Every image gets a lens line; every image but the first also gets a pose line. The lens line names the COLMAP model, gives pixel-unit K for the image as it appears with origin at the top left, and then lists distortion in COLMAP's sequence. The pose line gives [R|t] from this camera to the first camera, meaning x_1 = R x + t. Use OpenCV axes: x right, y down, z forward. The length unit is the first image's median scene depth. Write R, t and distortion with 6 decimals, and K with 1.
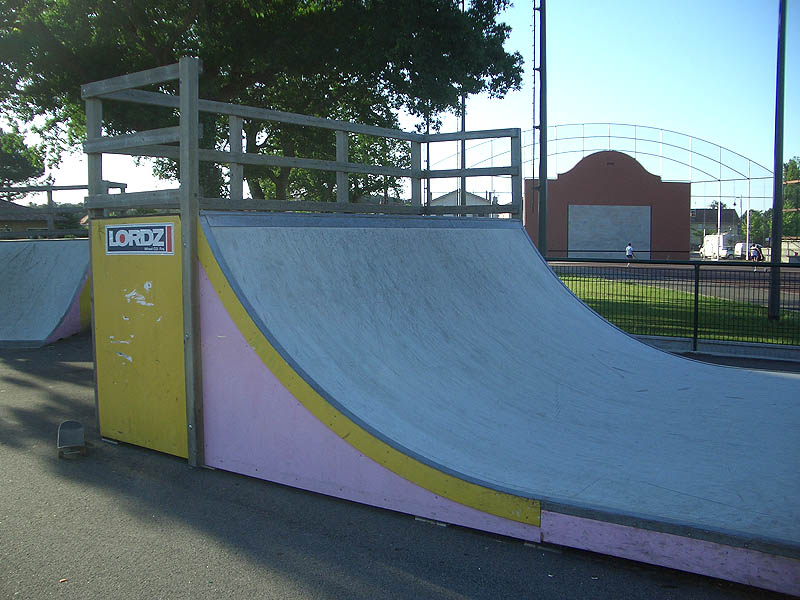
lens RADIAL K [[818.4, 0, 400.0], [0, 818.4, 300.0], [0, 0, 1]] dist [-0.313275, 0.363467]
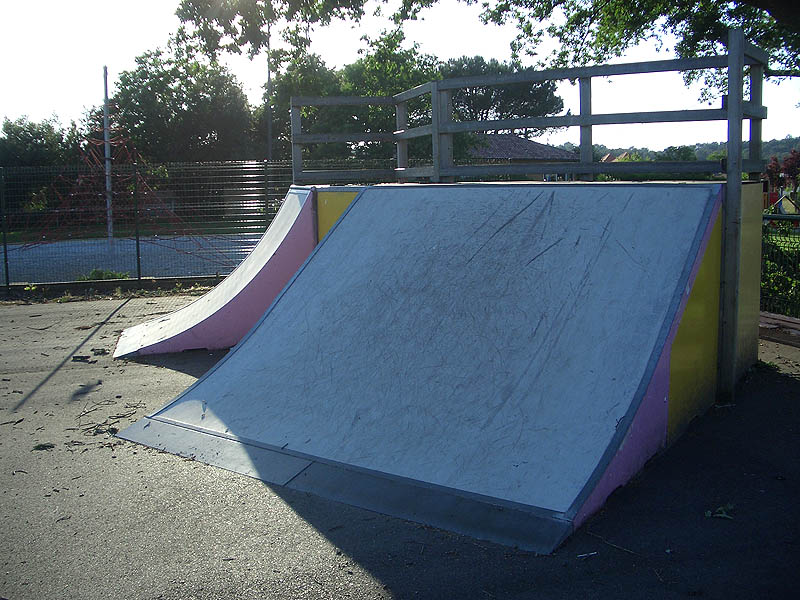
lens RADIAL K [[818.4, 0, 400.0], [0, 818.4, 300.0], [0, 0, 1]] dist [-0.313275, 0.363467]
pose [[0.811894, 0.075453, -0.578909, -0.139883], [-0.033337, 0.995987, 0.083059, -0.024059], [0.582852, -0.048137, 0.811151, 0.296525]]
